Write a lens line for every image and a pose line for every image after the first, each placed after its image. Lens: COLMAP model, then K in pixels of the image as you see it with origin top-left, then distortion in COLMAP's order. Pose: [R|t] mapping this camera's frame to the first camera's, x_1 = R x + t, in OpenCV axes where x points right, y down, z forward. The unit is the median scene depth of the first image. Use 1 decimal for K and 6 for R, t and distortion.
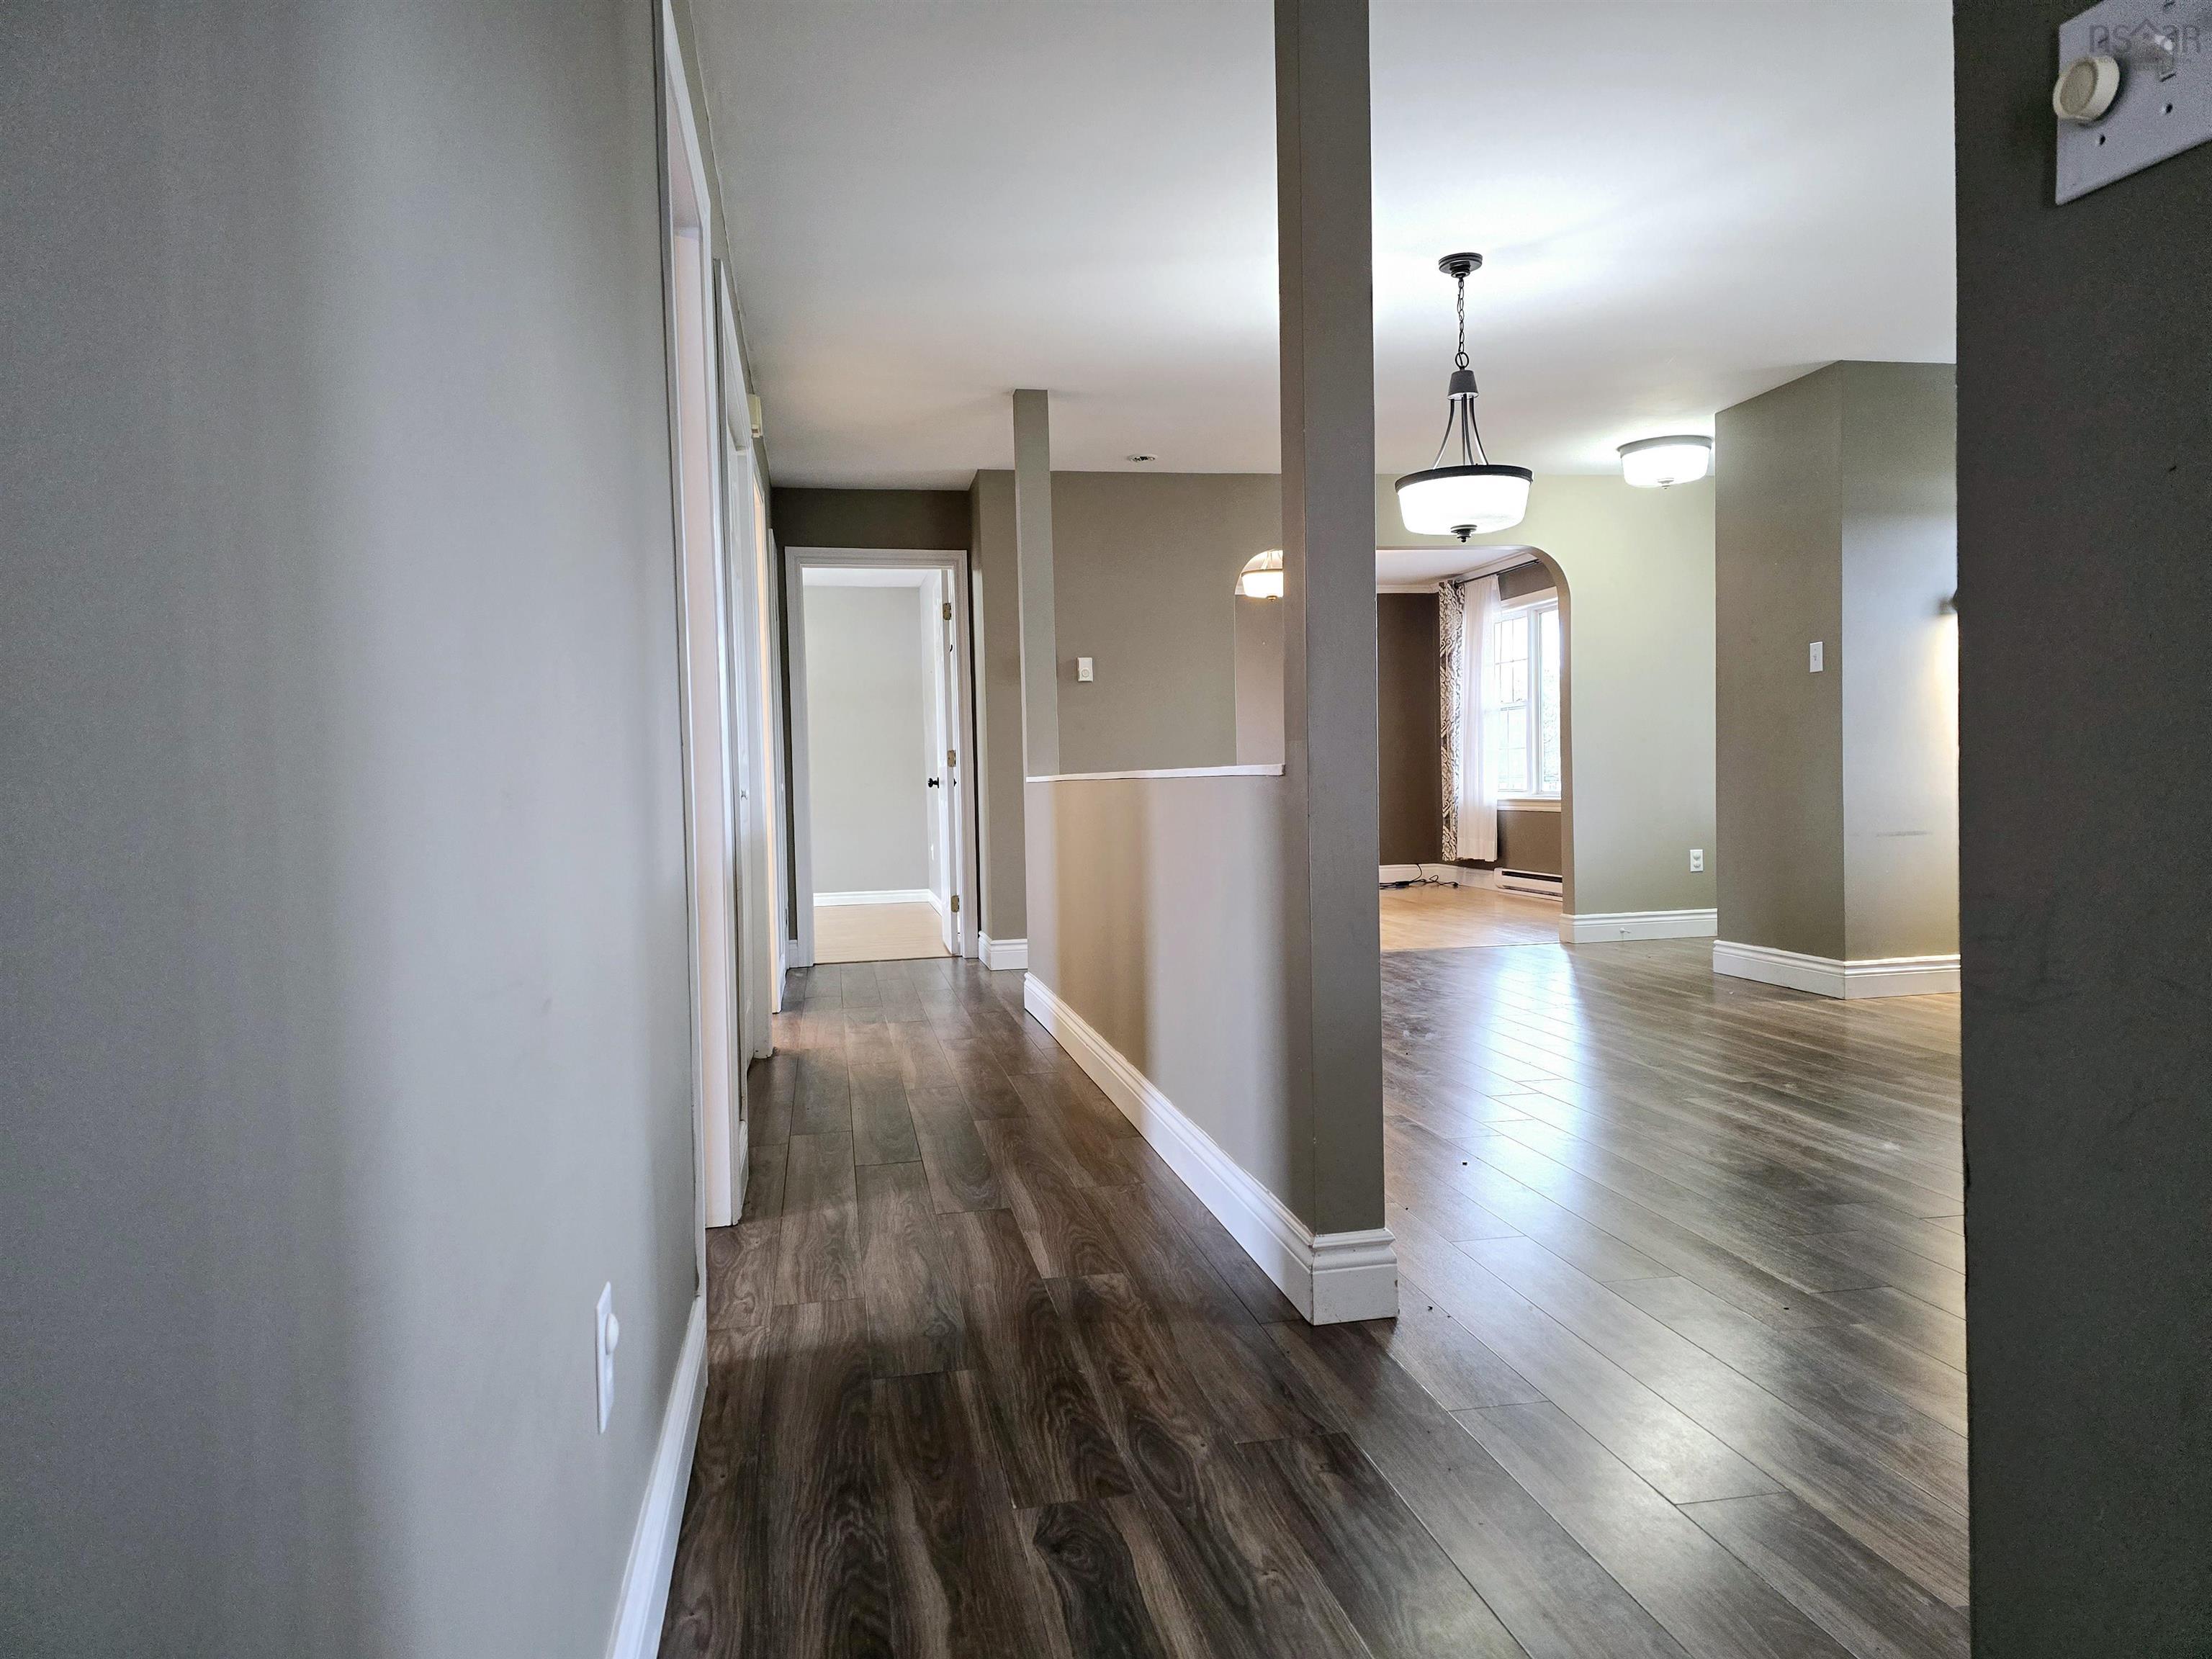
lens RADIAL K [[1445.8, 0, 1148.3], [0, 1445.8, 839.0], [0, 0, 1]] dist [0.067604, -0.062302]
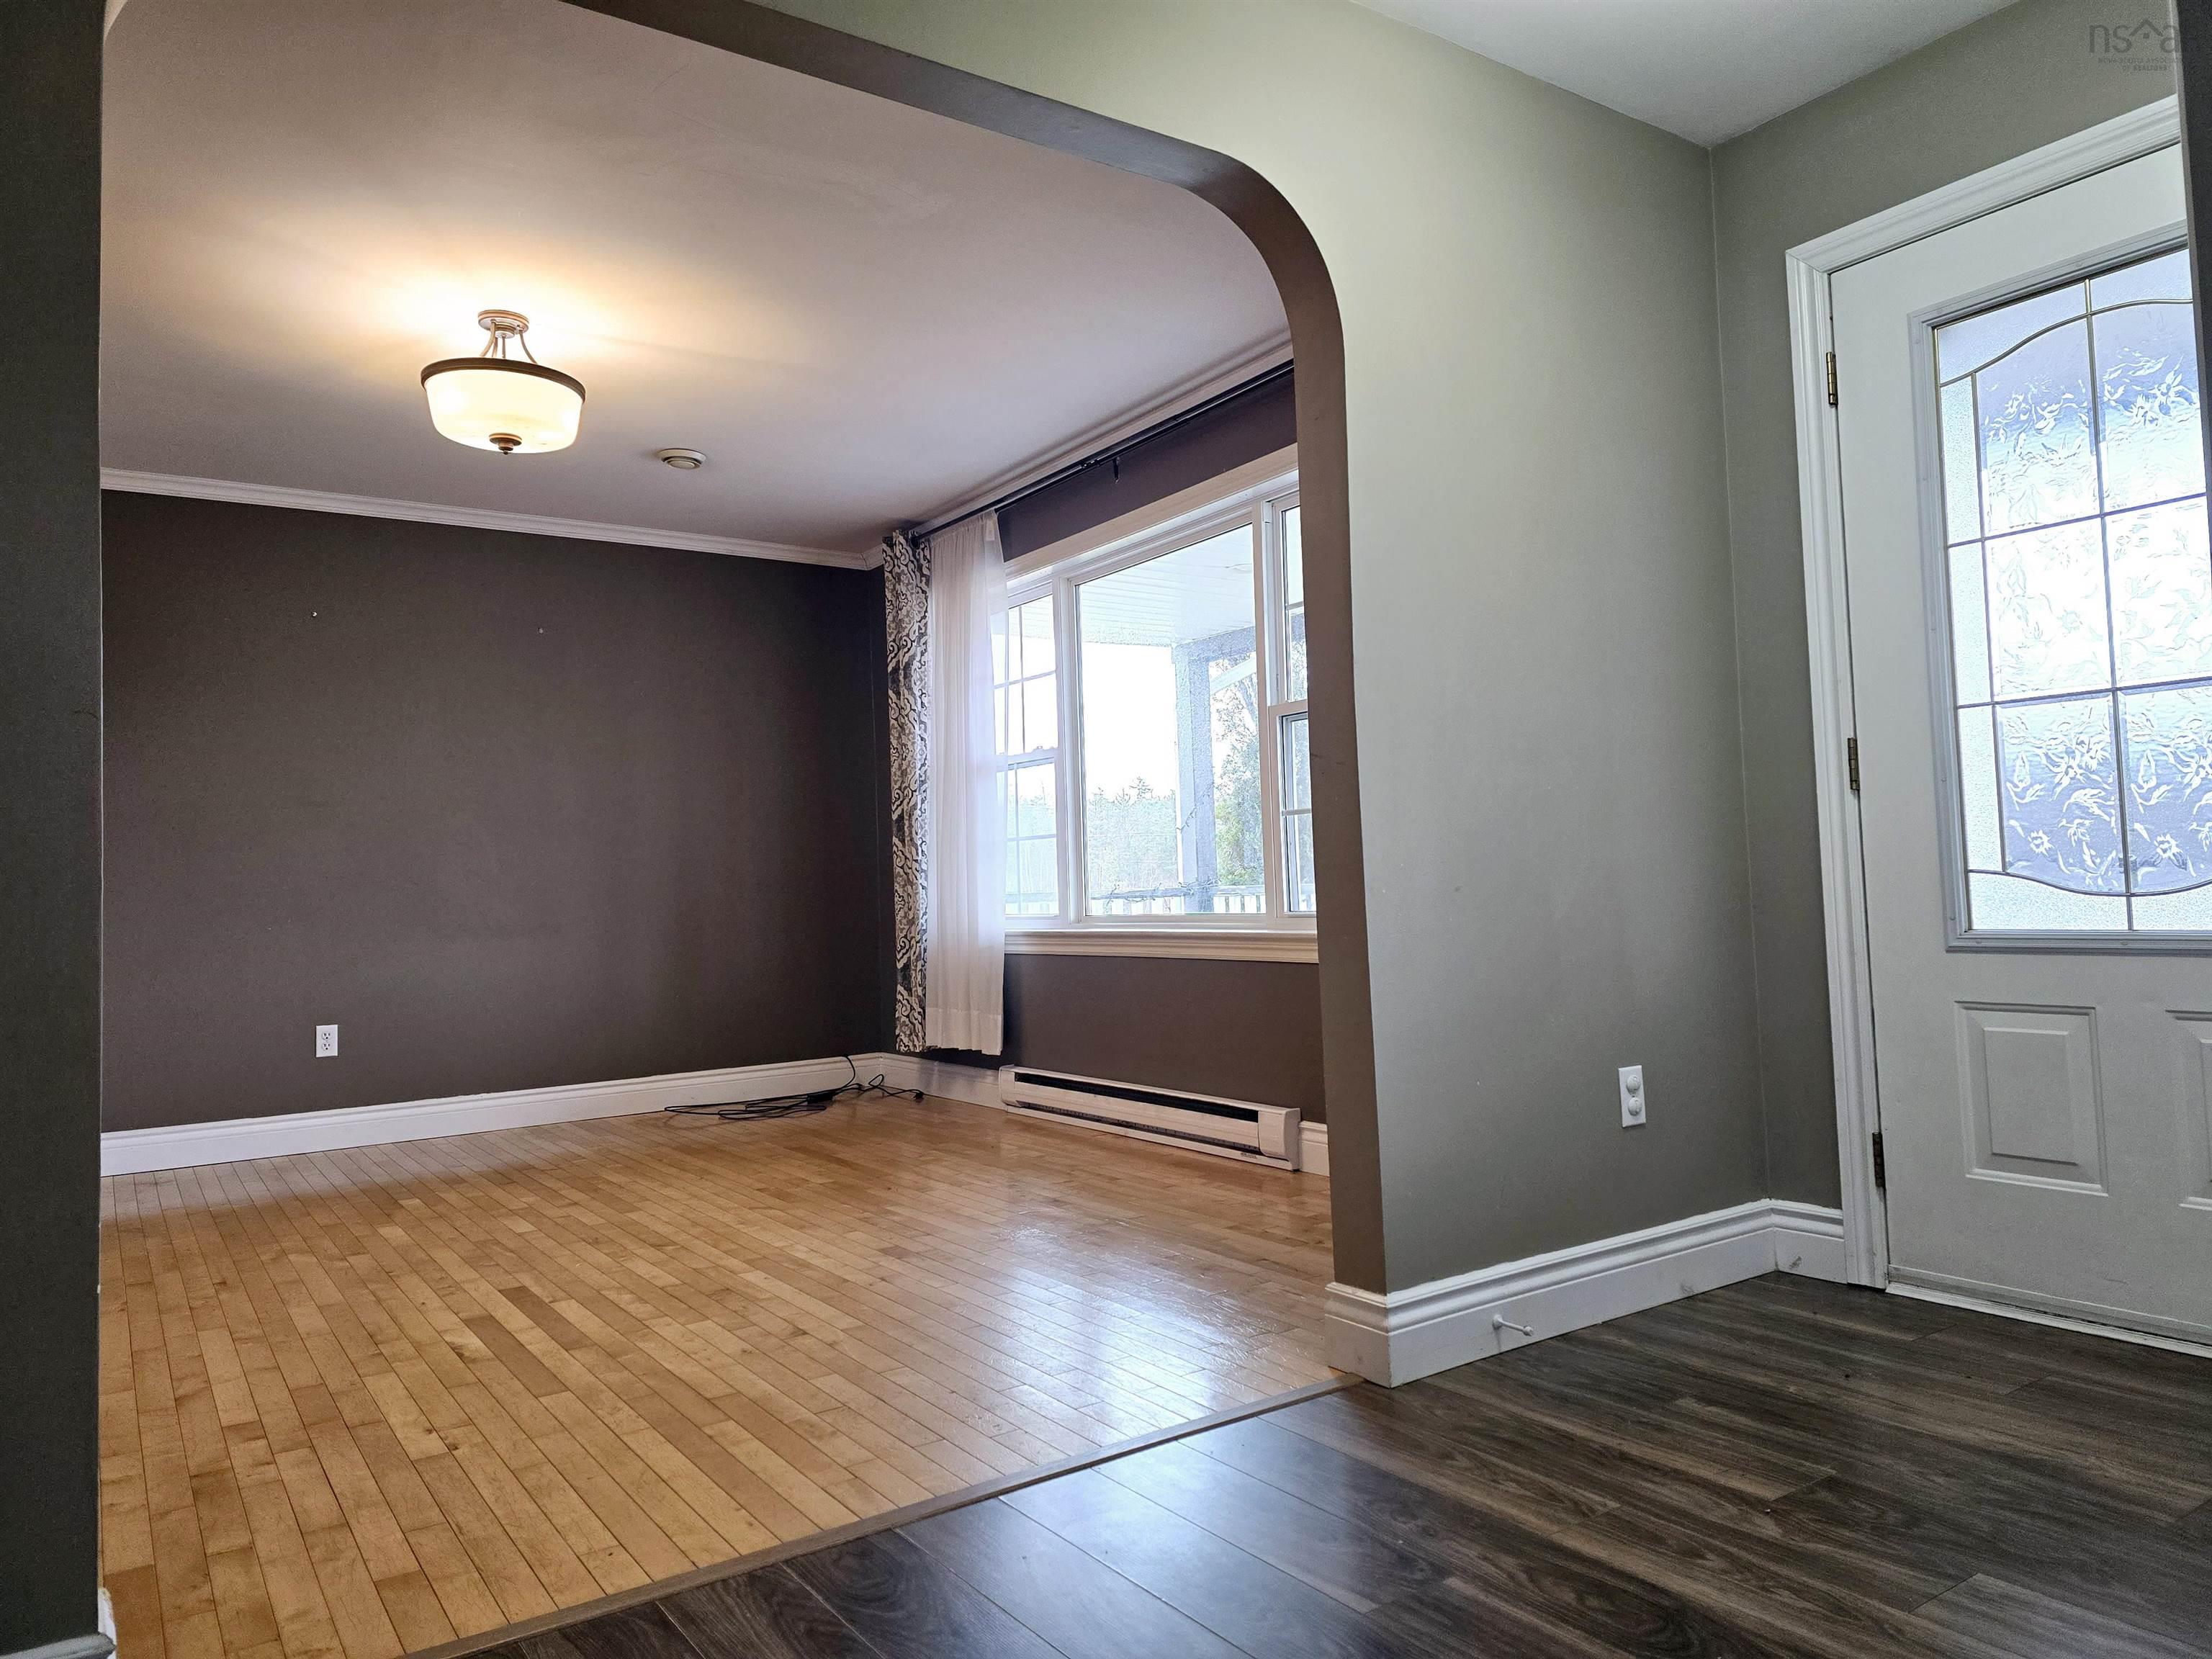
lens RADIAL K [[1495.2, 0, 1090.5], [0, 1495.2, 823.2], [0, 0, 1]] dist [0.072166, -0.068954]
pose [[0.933034, 0.010437, 0.359637, 0.072476], [0.025112, 0.995252, -0.094032, -0.015212], [-0.358911, 0.096766, 0.928342, 0.468230]]
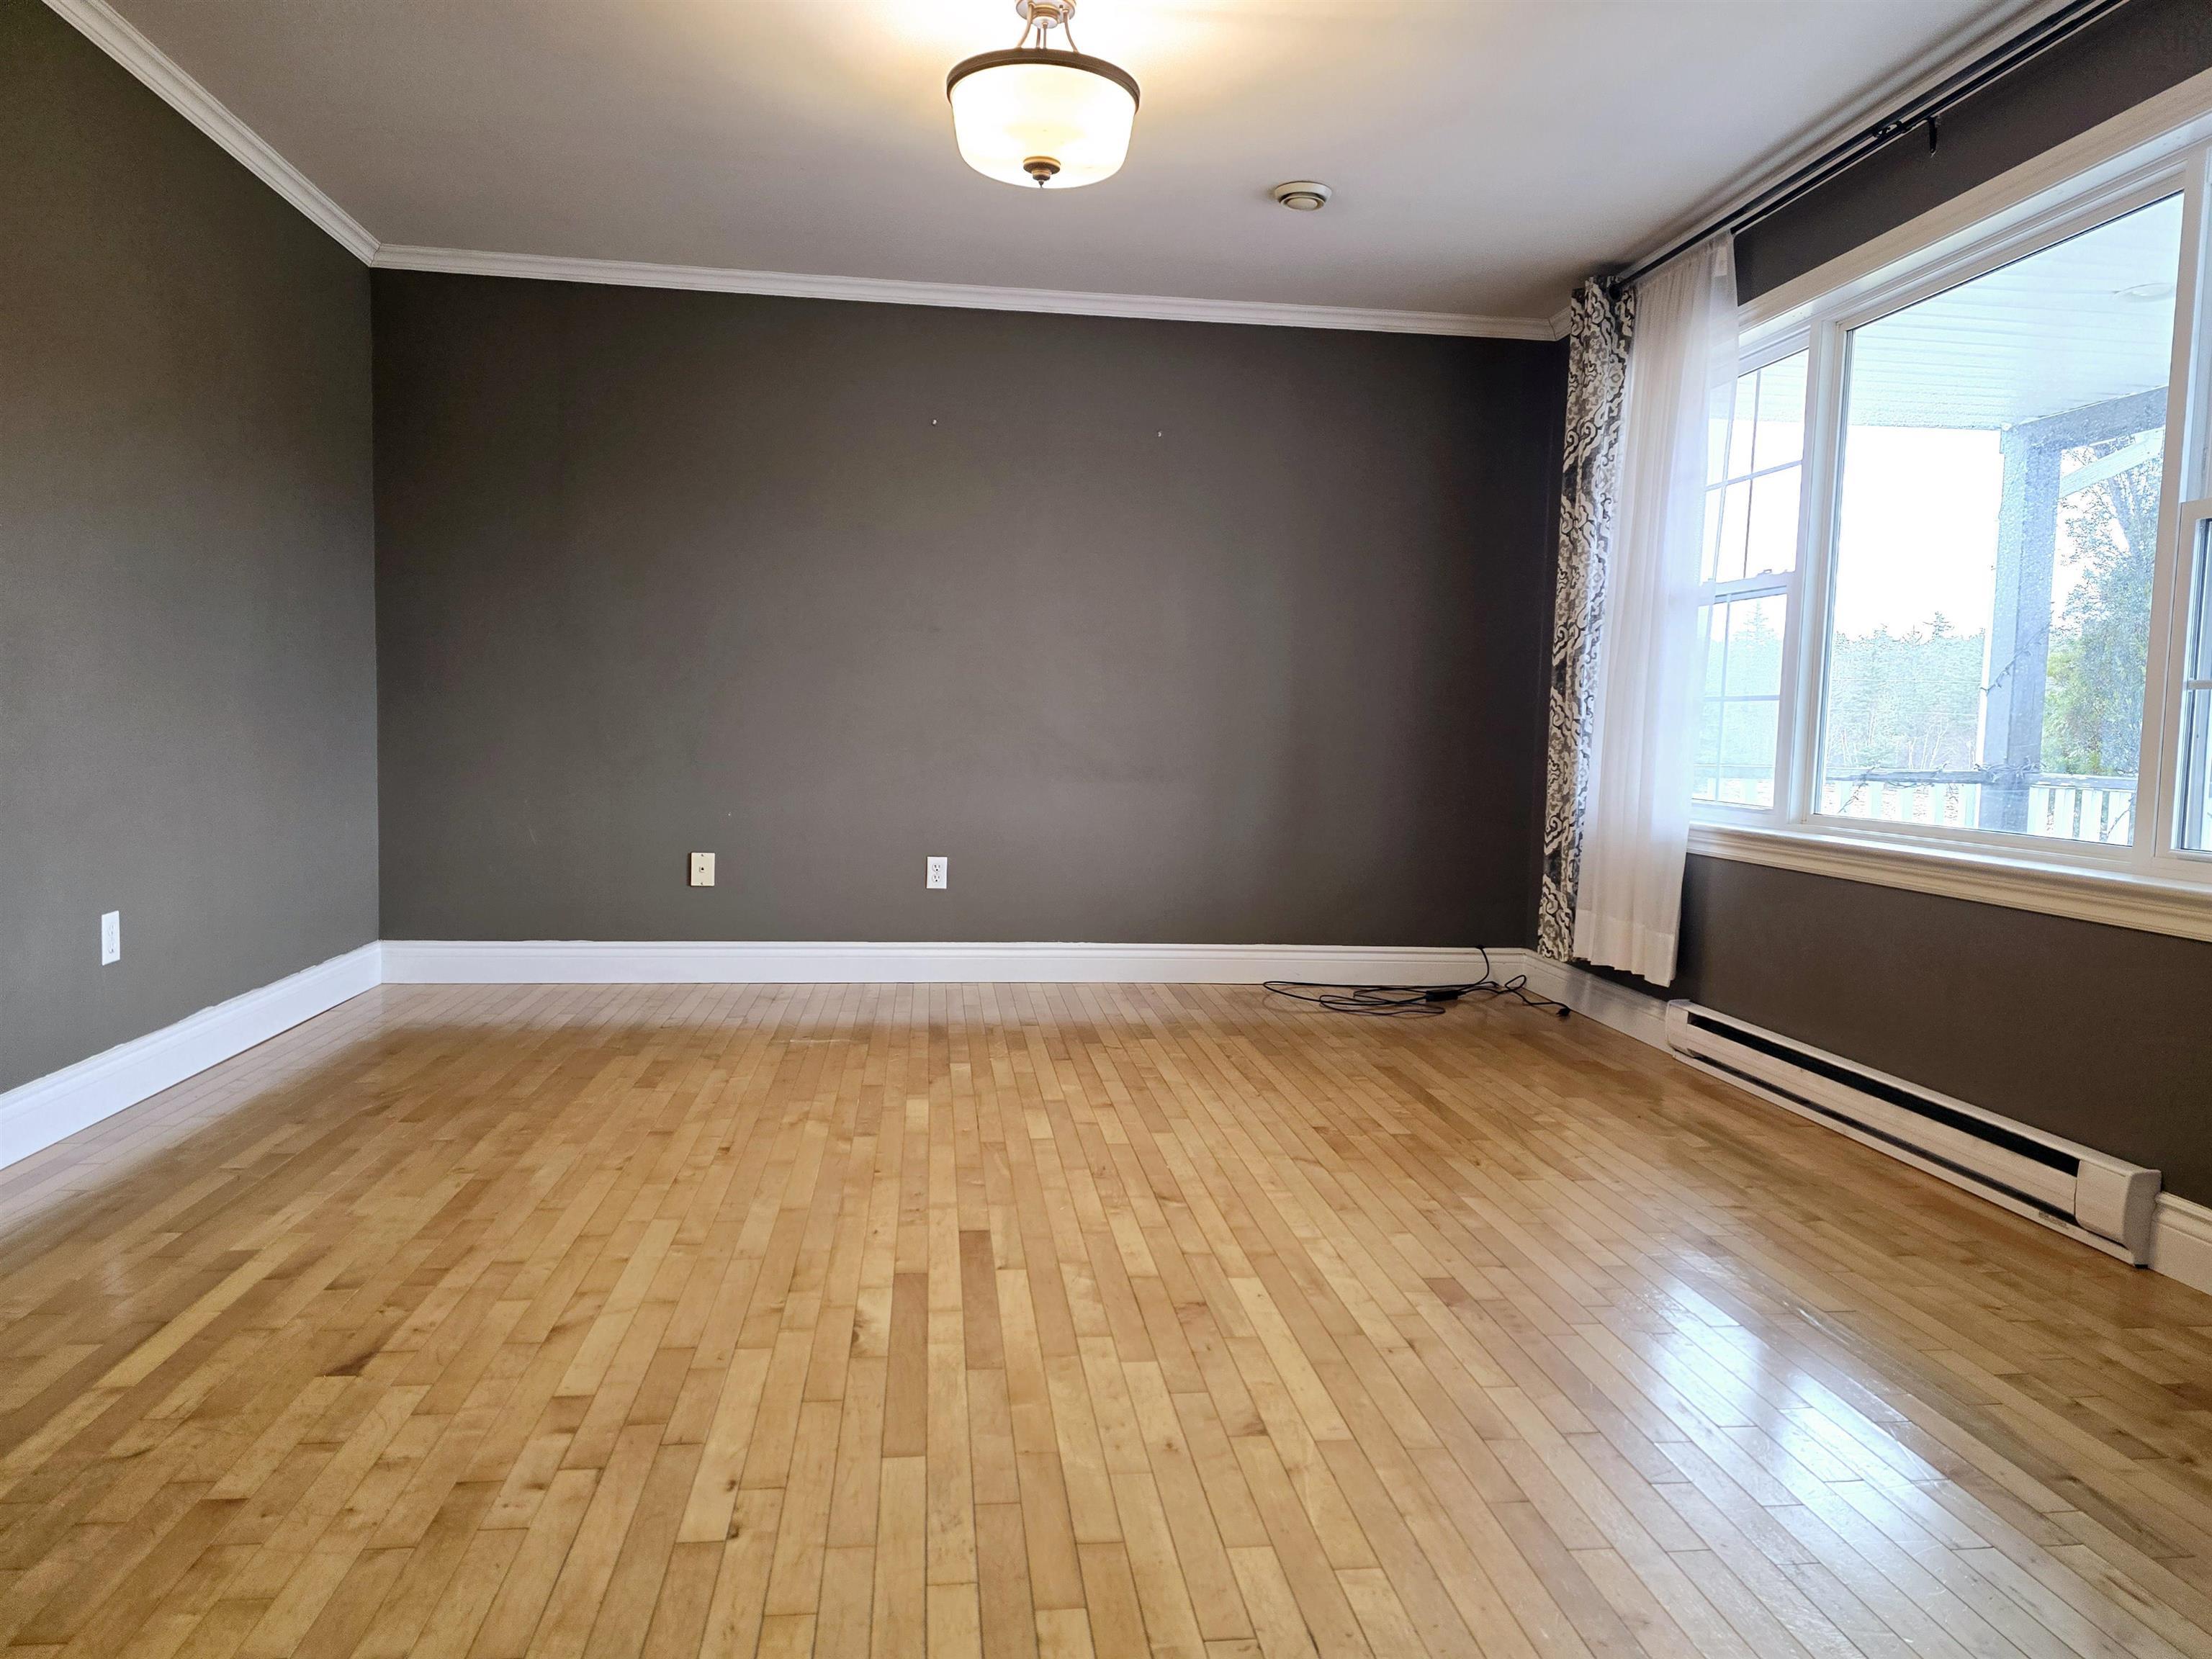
lens RADIAL K [[1474.2, 0, 1104.0], [0, 1474.2, 831.7], [0, 0, 1]] dist [0.079921, -0.073155]
pose [[0.993825, 0.057190, -0.095080, 0.118892], [-0.054173, 0.997952, 0.034024, -0.030358], [0.096831, -0.028664, 0.994888, 0.569342]]
